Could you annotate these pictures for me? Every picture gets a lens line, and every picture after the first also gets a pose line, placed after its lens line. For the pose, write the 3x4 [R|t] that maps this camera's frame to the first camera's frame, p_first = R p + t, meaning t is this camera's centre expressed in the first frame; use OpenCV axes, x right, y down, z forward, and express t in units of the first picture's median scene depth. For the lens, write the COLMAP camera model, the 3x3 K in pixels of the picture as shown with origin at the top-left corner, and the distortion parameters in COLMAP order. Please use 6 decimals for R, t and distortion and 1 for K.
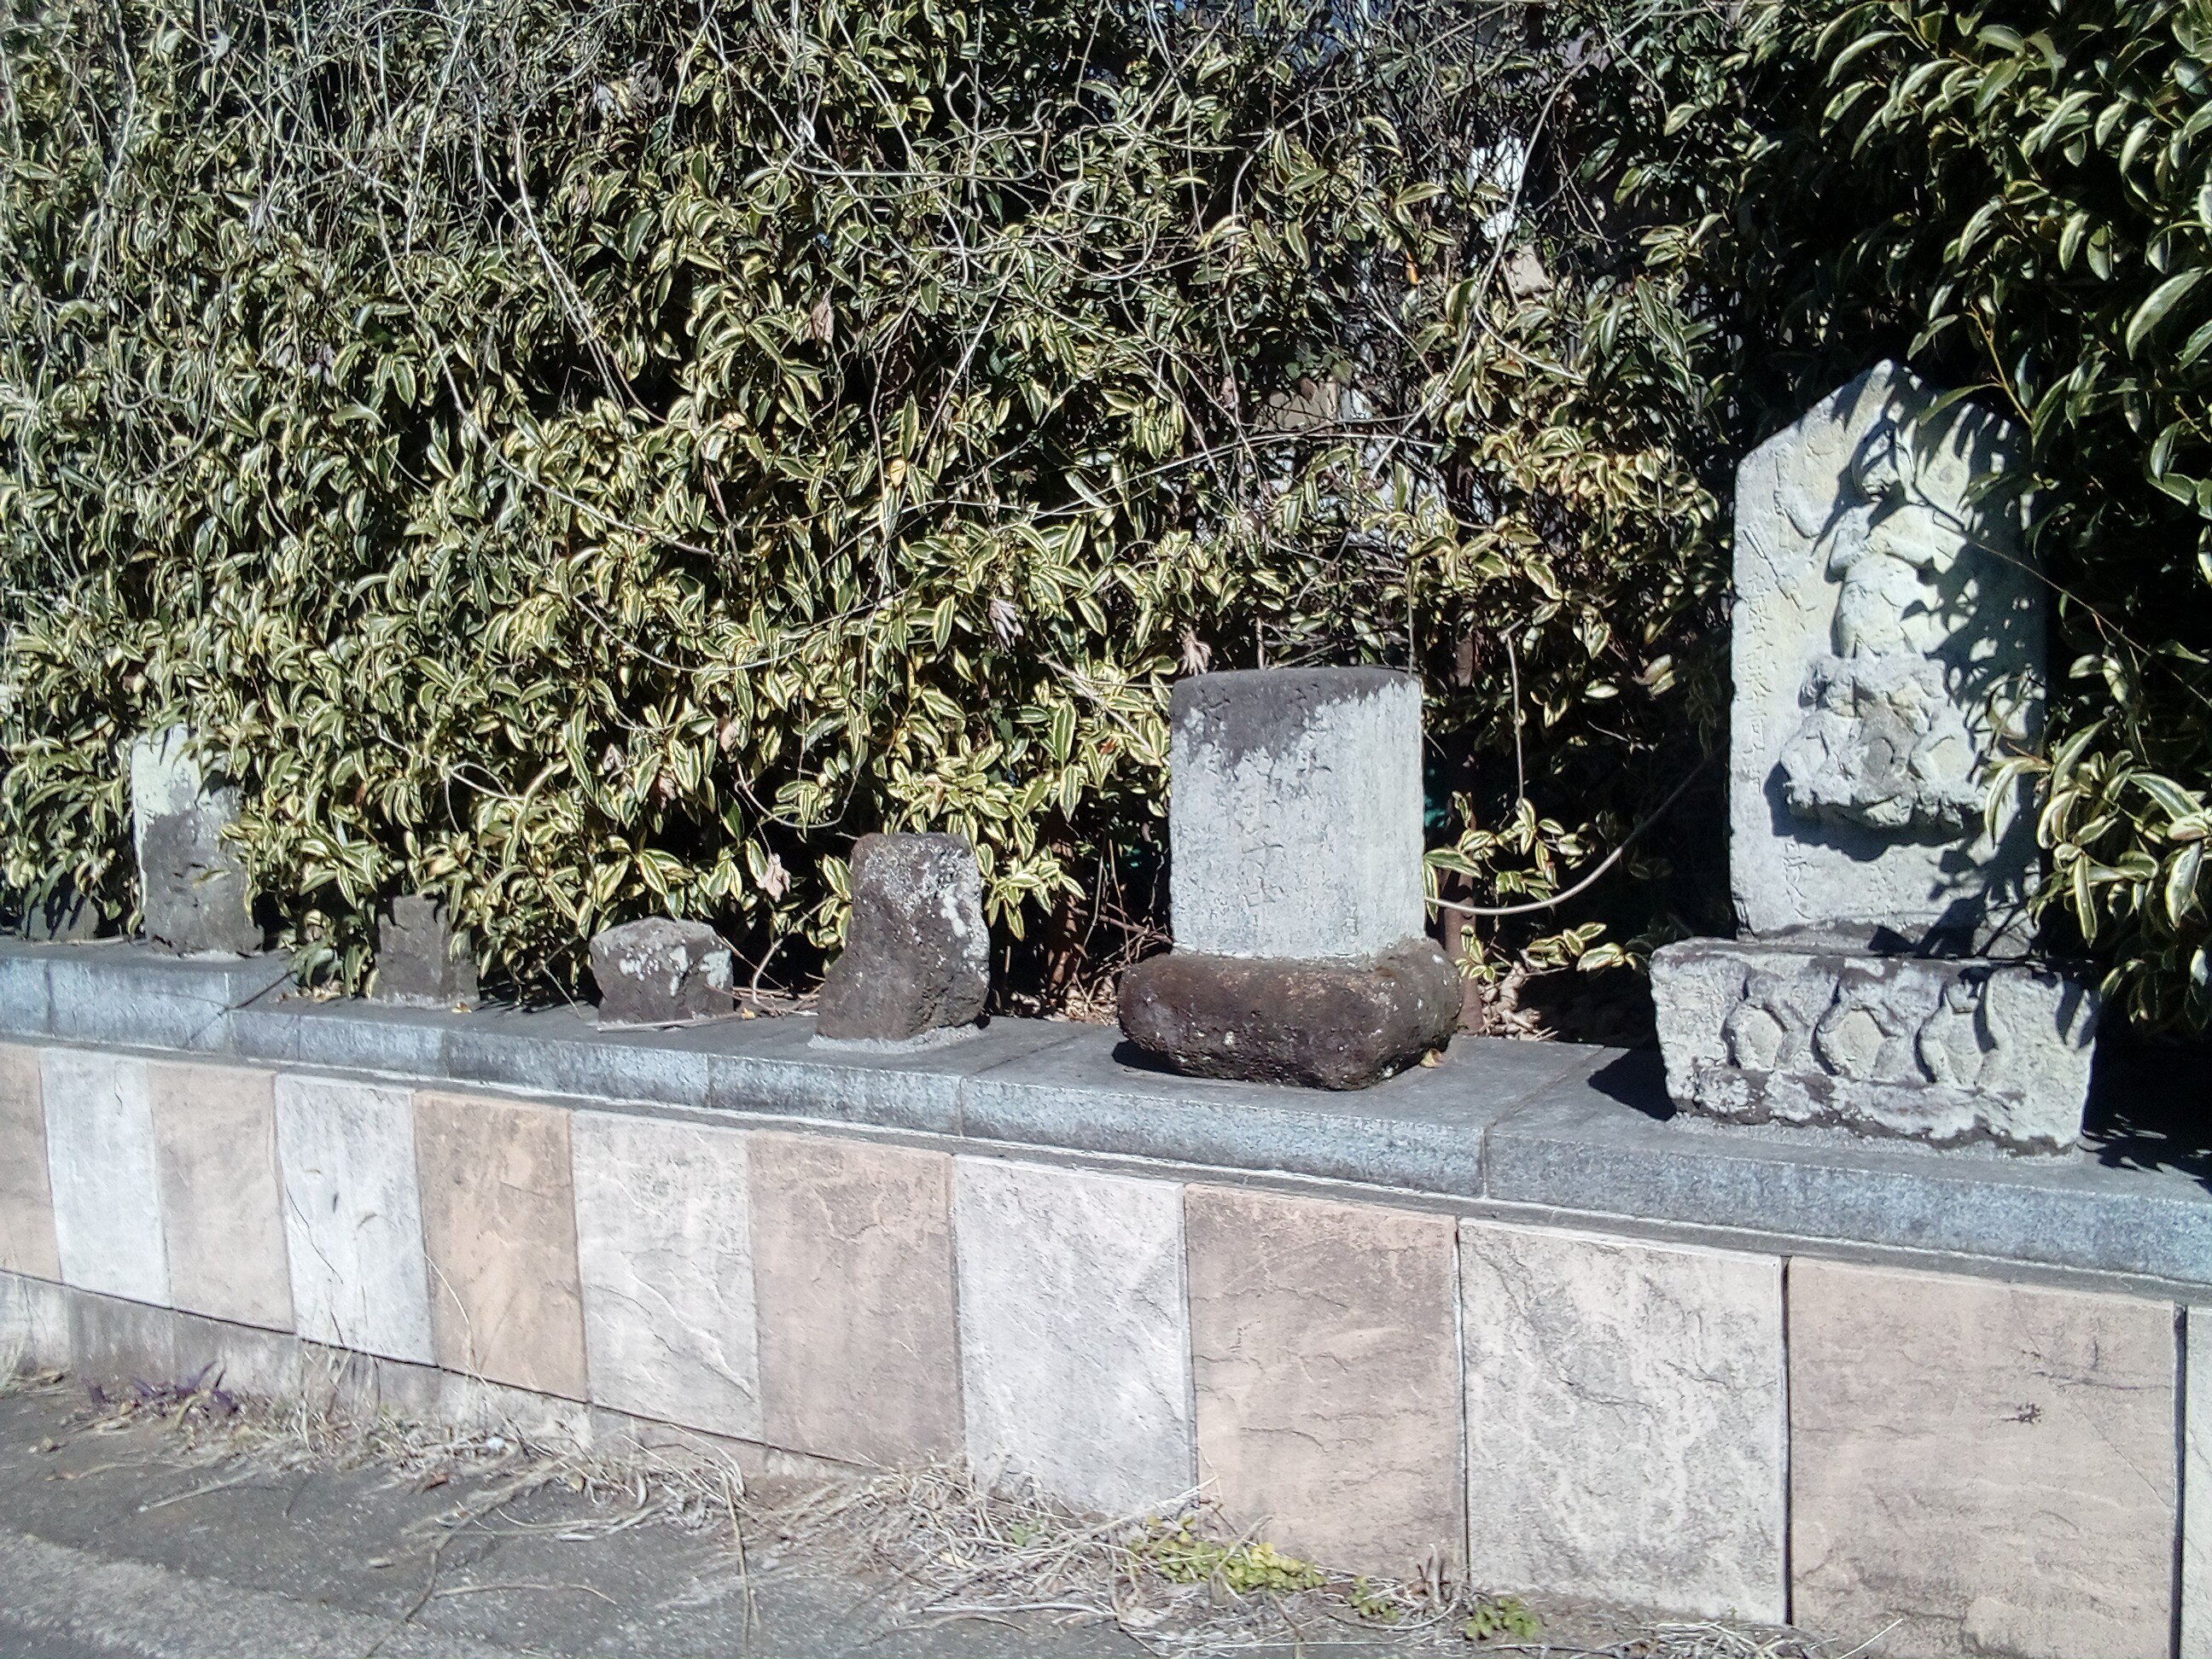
lens RADIAL K [[1788.6, 0, 1117.0], [0, 1788.6, 821.1], [0, 0, 1]] dist [0.043756, -0.039199]
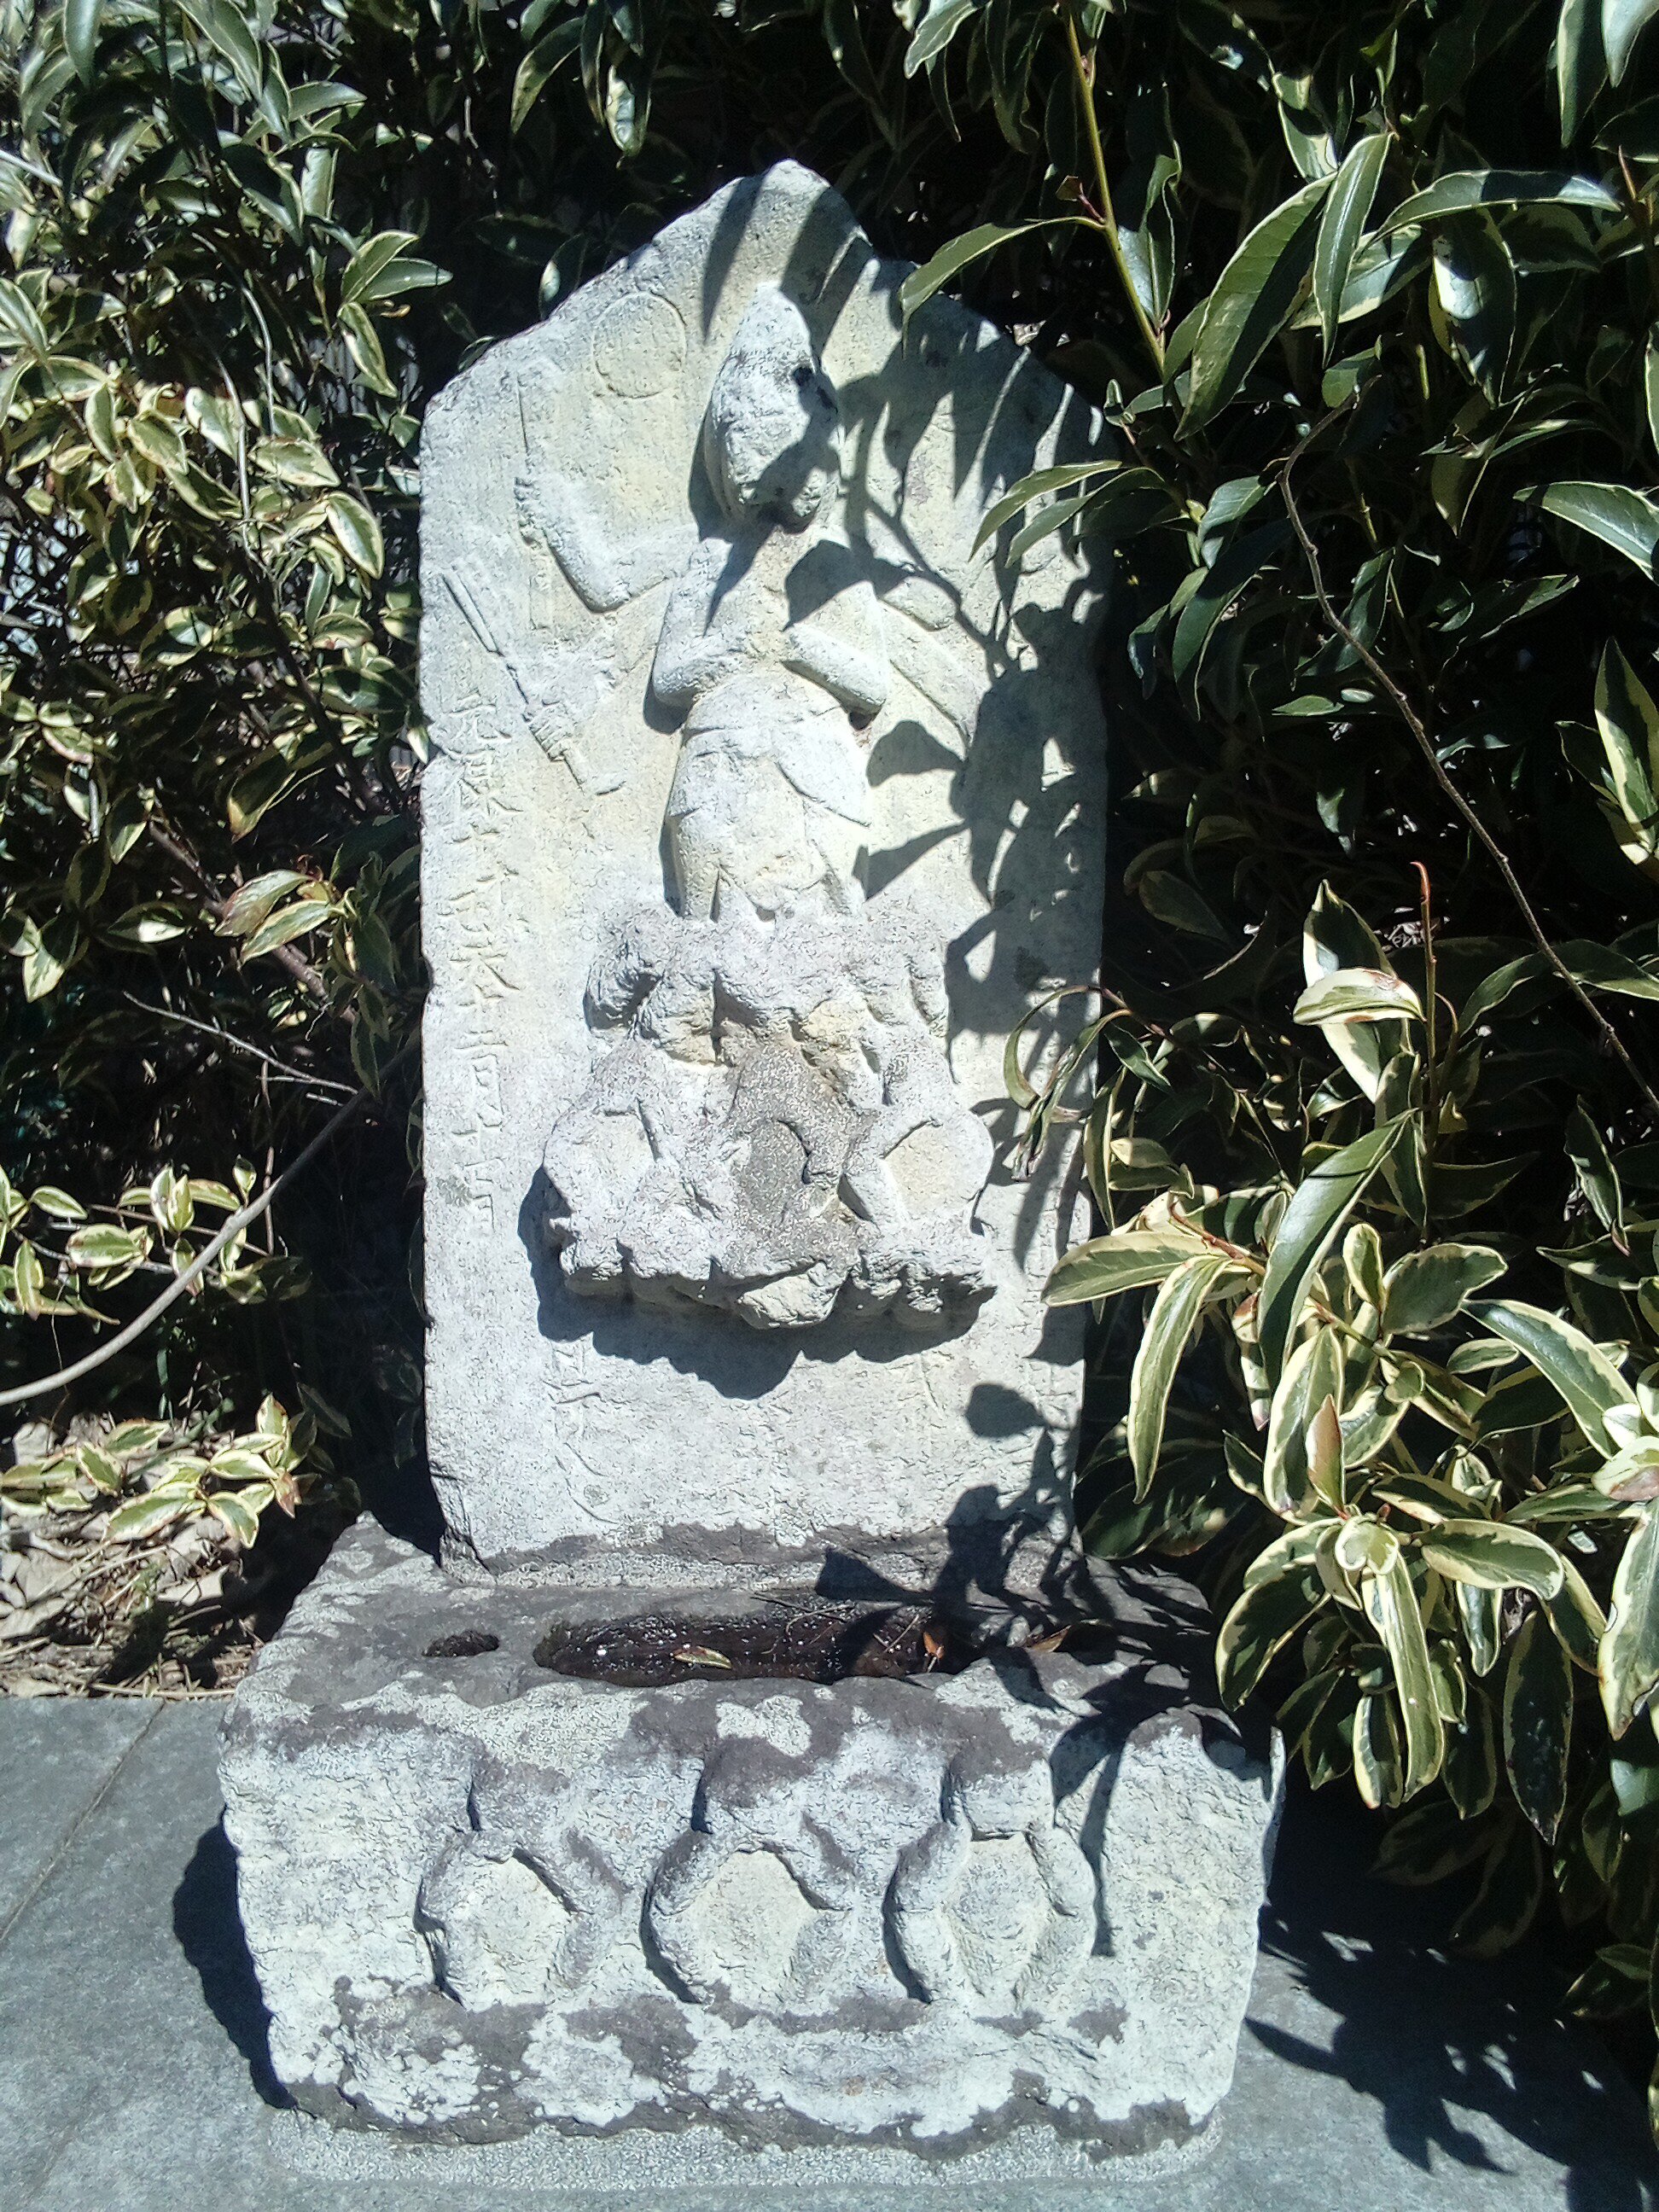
lens RADIAL K [[1788.6, 0, 840.3], [0, 1788.6, 1103.2], [0, 0, 1]] dist [0.043756, -0.039199]
pose [[0.845878, -0.035836, 0.532172, 0.218761], [-0.000249, 0.997714, 0.067581, -0.077224], [-0.533377, -0.057298, 0.843935, 0.646278]]
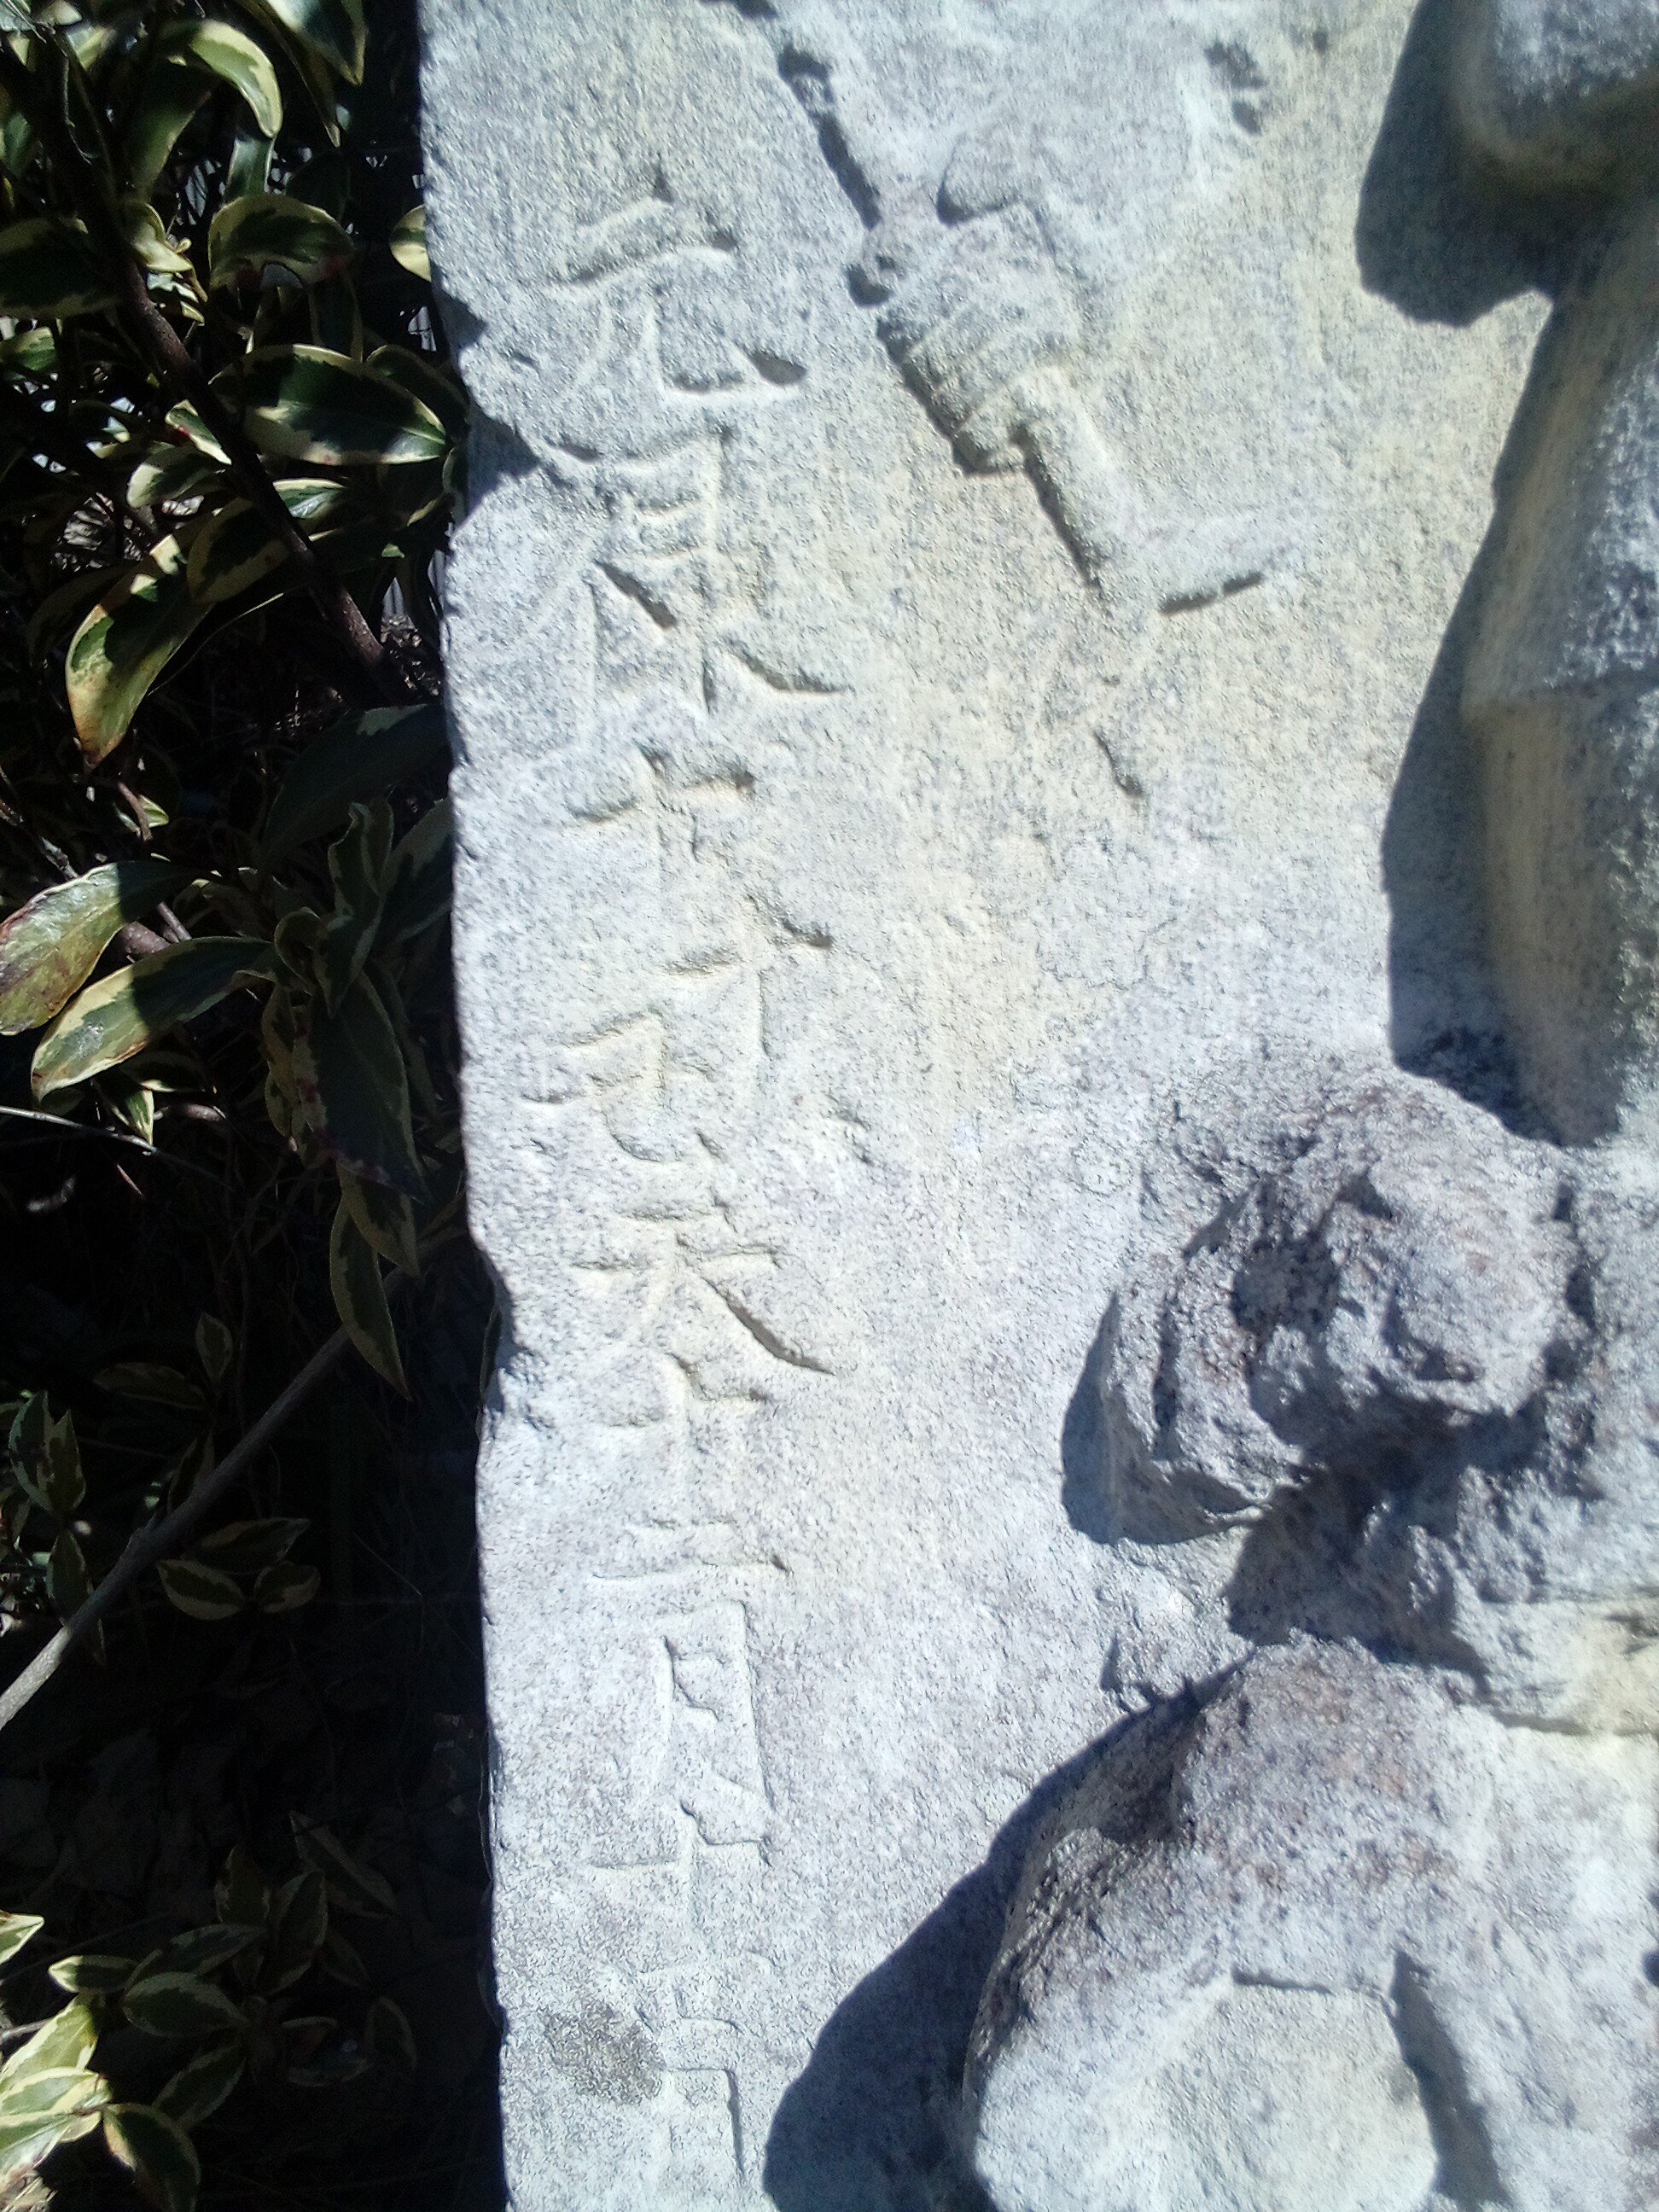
lens RADIAL K [[1788.6, 0, 816.7], [0, 1788.6, 1103.1], [0, 0, 1]] dist [0.043756, -0.039199]
pose [[0.880830, -0.085407, 0.465665, 0.330794], [0.020233, 0.989486, 0.143207, -0.108585], [-0.473000, -0.116719, 0.873297, 0.954397]]
